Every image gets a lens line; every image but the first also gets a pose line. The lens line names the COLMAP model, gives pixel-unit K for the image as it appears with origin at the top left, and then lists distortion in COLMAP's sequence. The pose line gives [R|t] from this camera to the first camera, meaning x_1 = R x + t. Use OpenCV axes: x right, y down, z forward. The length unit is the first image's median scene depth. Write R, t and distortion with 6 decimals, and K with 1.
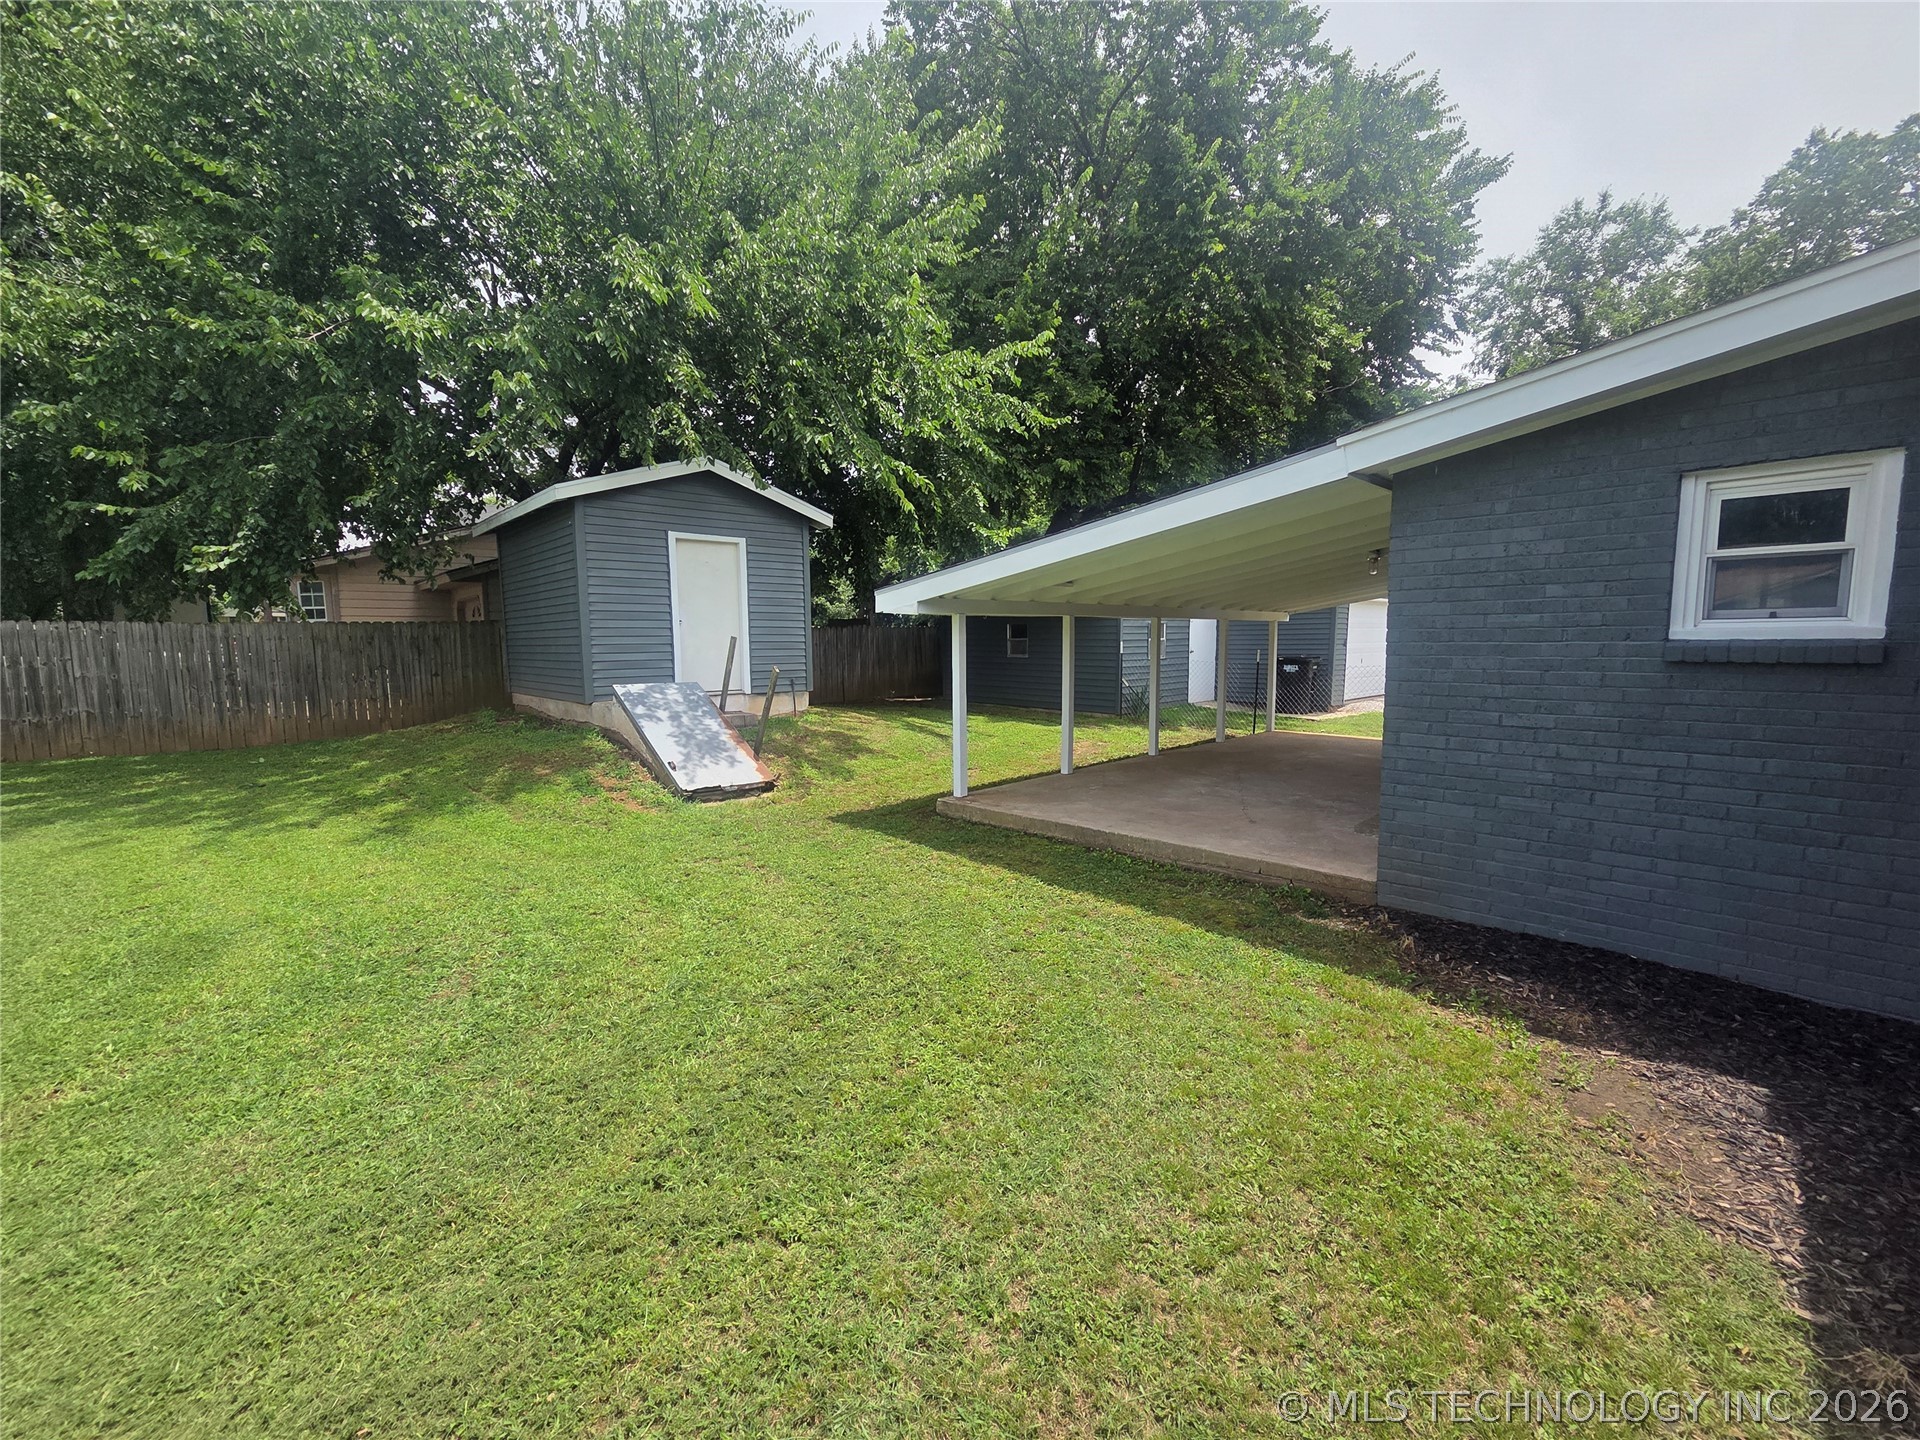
lens RADIAL K [[795.7, 0, 959.8], [0, 795.7, 725.6], [0, 0, 1]] dist [0.001274, 0.000103]
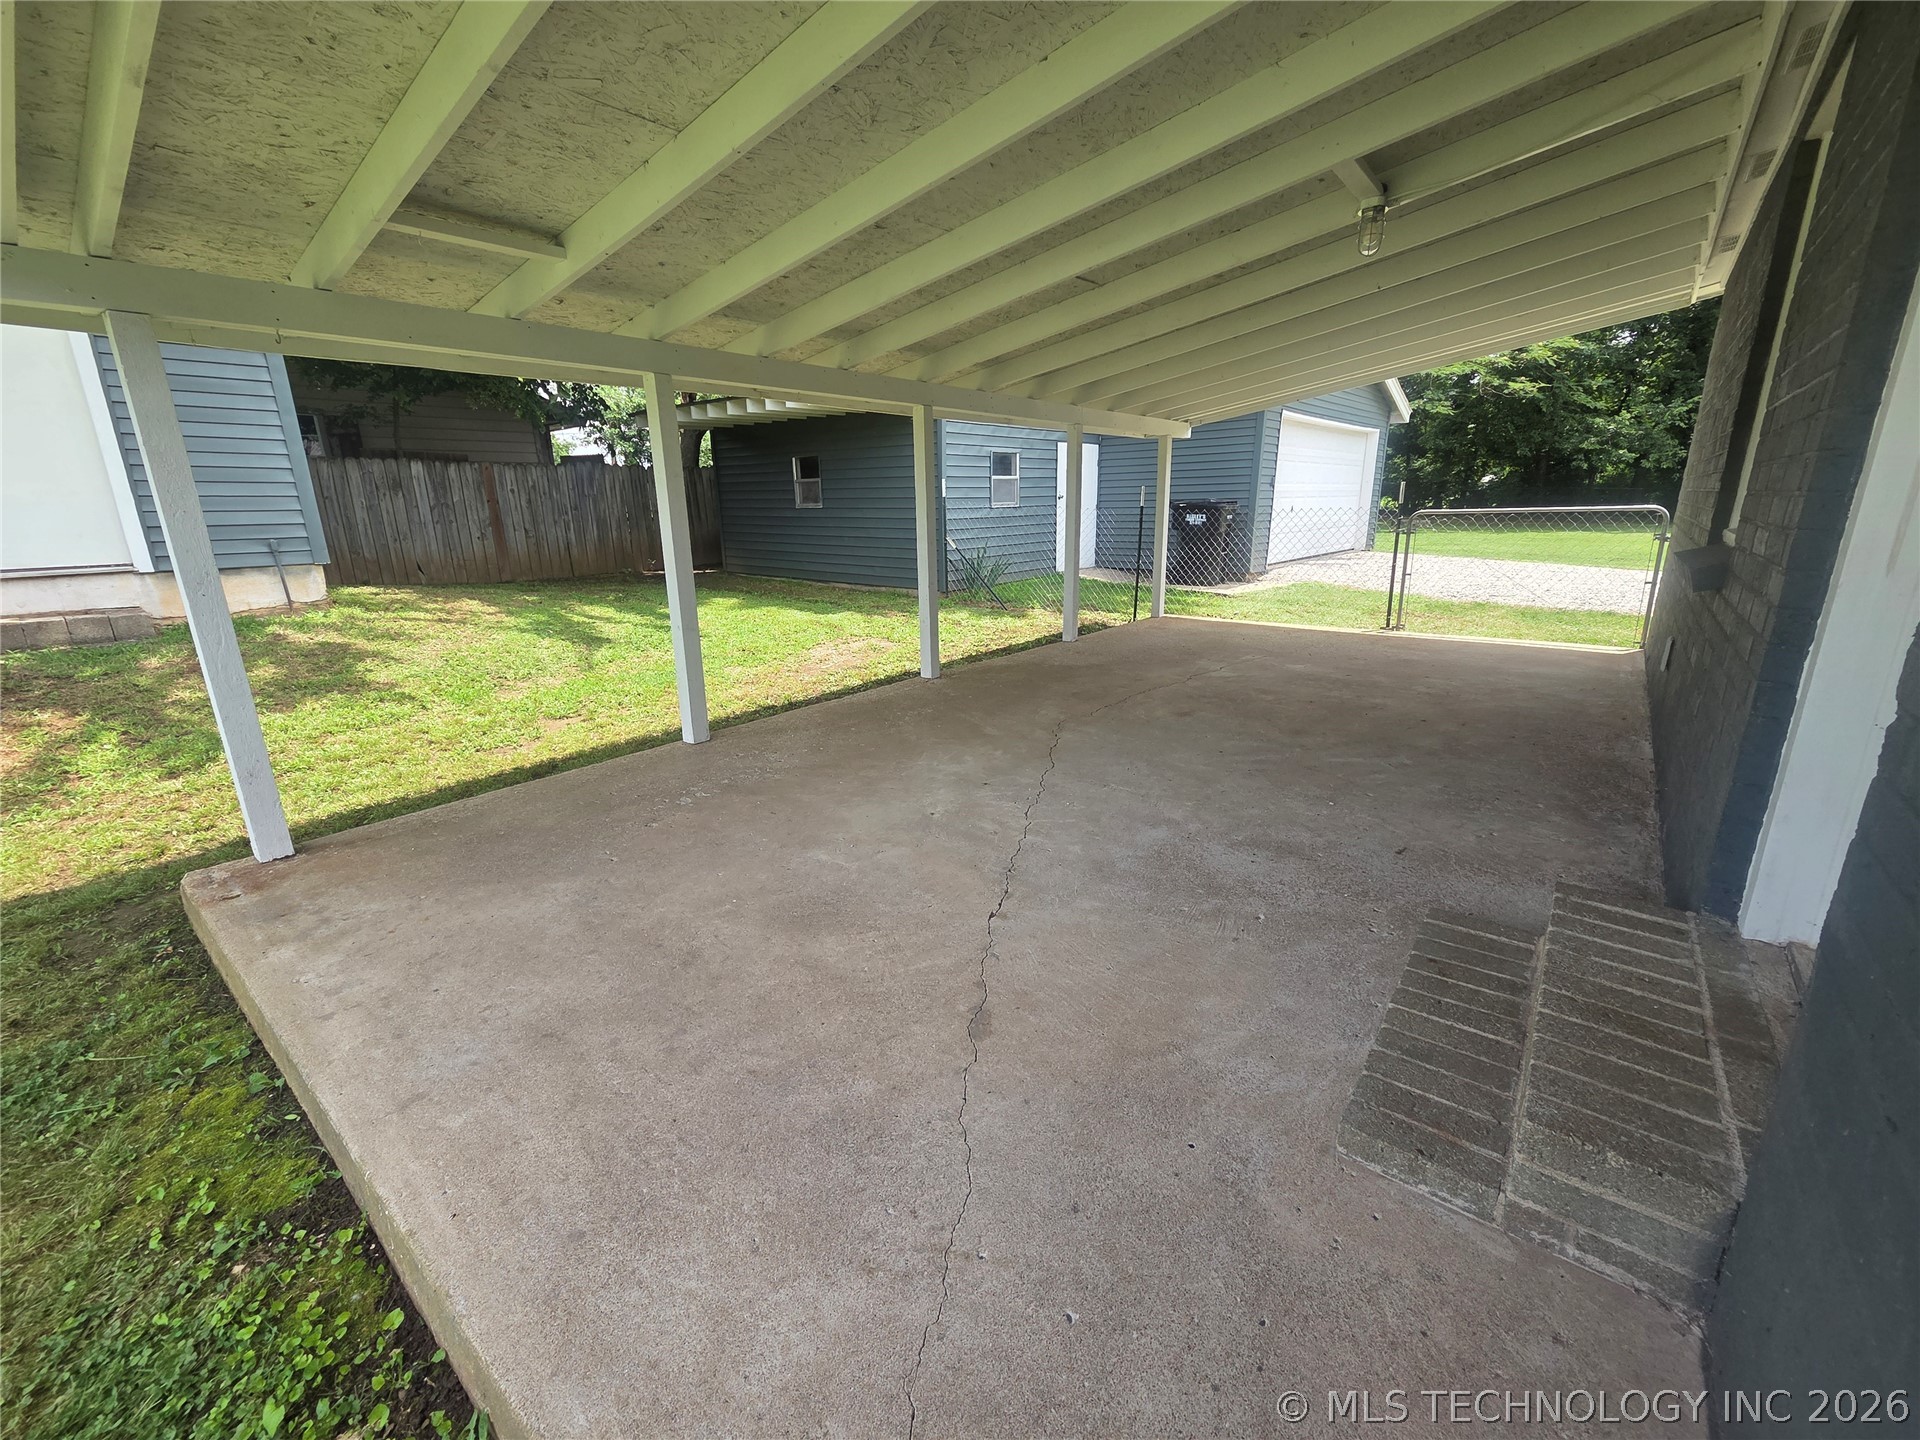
lens RADIAL K [[775.3, 0, 960.0], [0, 775.3, 720.0], [0, 0, 1]] dist [0.011053, -0.006168]
pose [[0.995952, -0.032274, 0.083896, 0.156292], [0.018196, 0.986385, 0.163445, -0.013809], [-0.088029, -0.161257, 0.982979, 0.339305]]
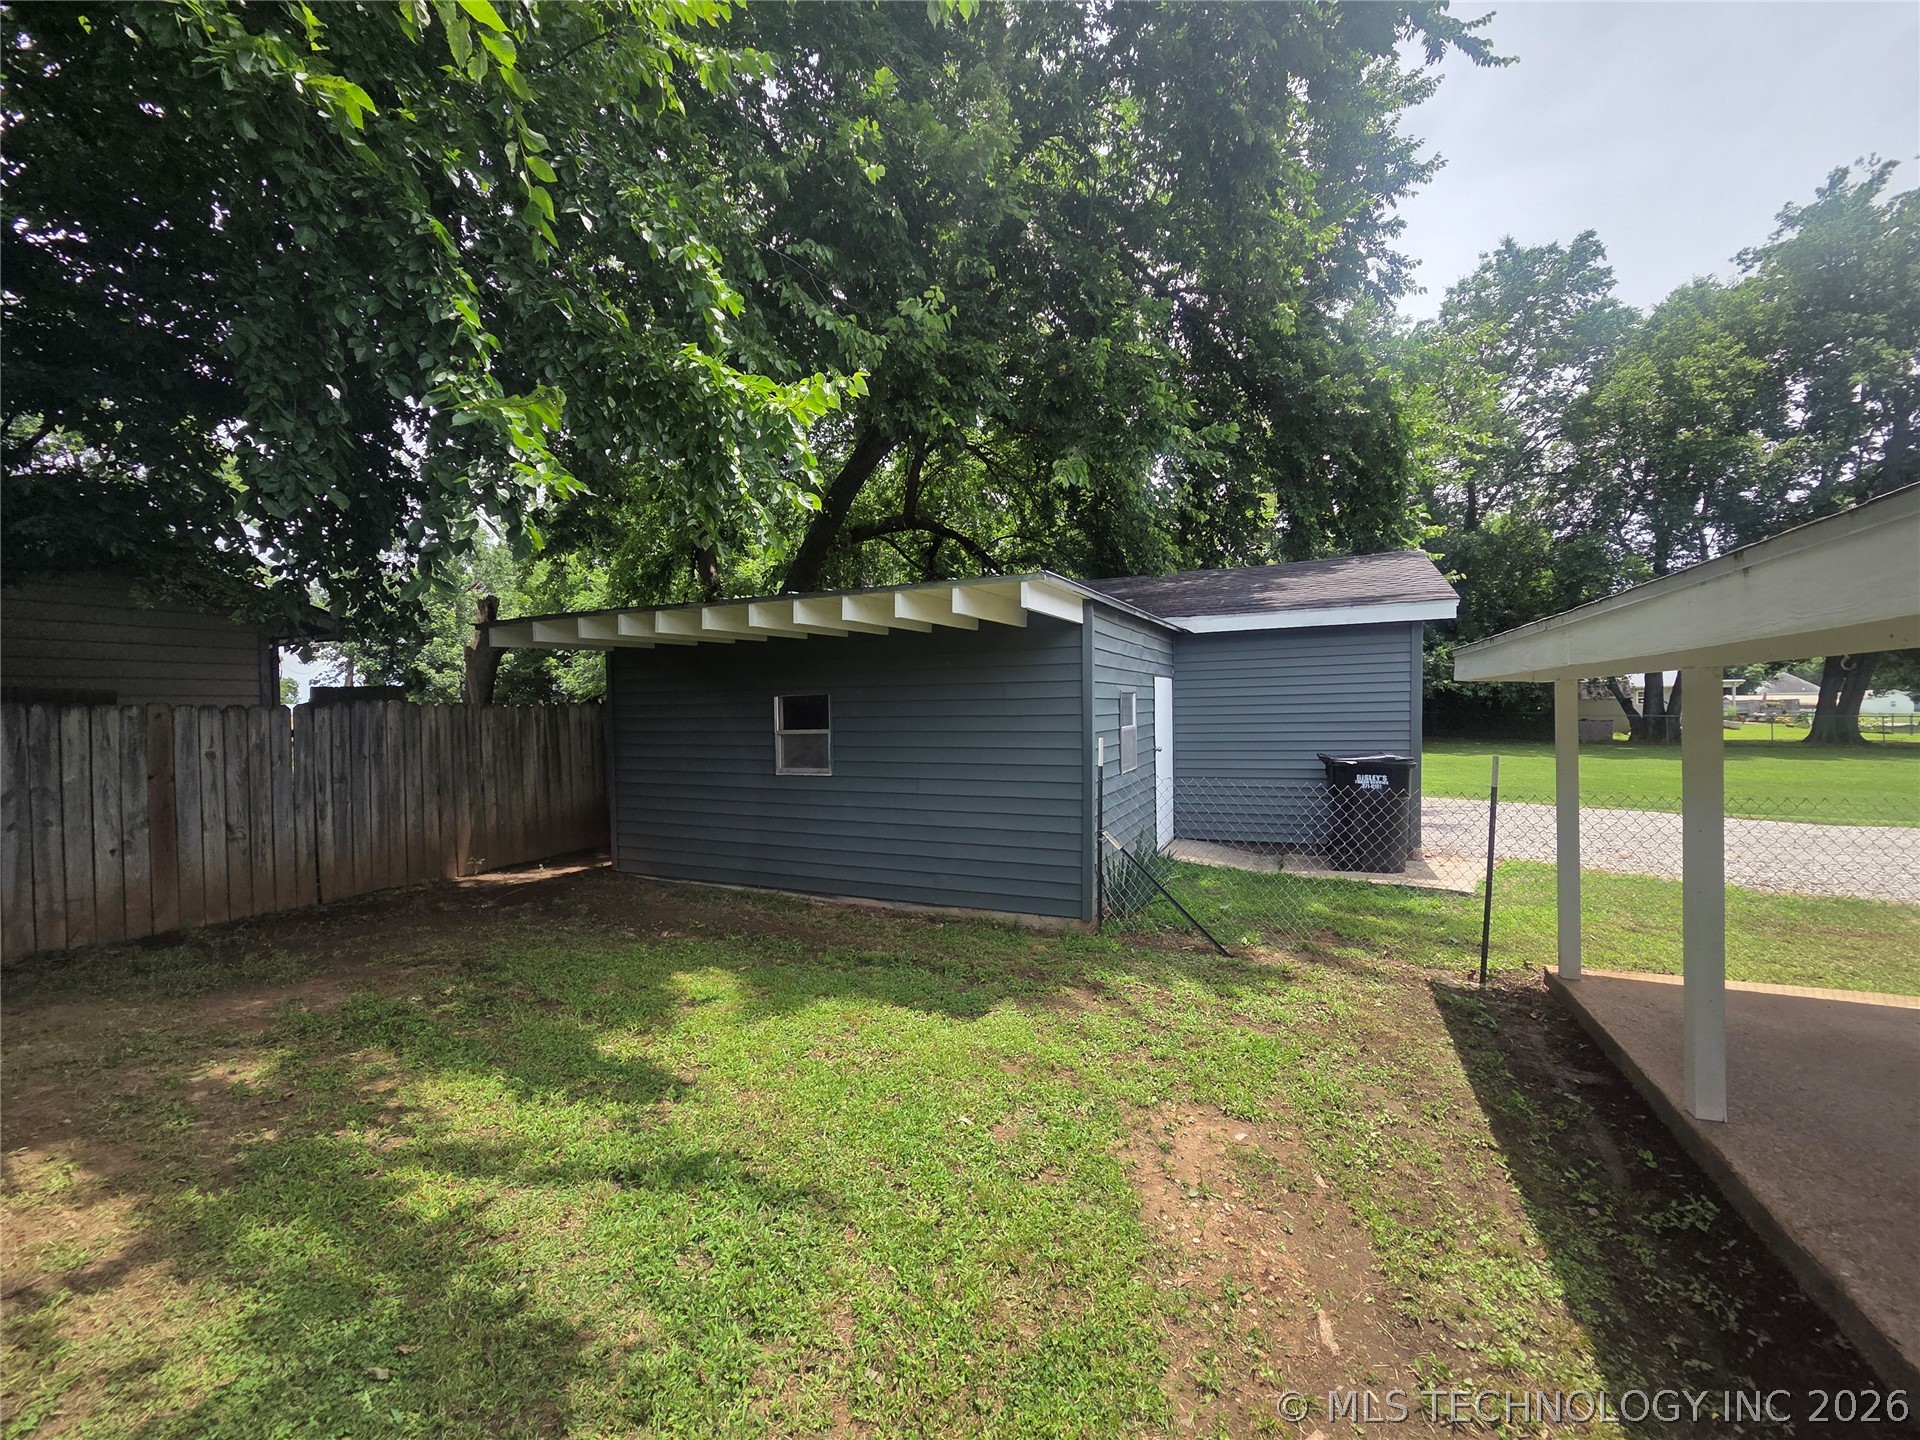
lens RADIAL K [[795.7, 0, 959.8], [0, 795.7, 725.6], [0, 0, 1]] dist [0.001274, 0.000103]
pose [[0.933146, -0.016780, 0.359106, -0.002318], [0.052007, 0.994703, -0.088662, -0.079559], [-0.355716, 0.101410, 0.929076, 0.656261]]
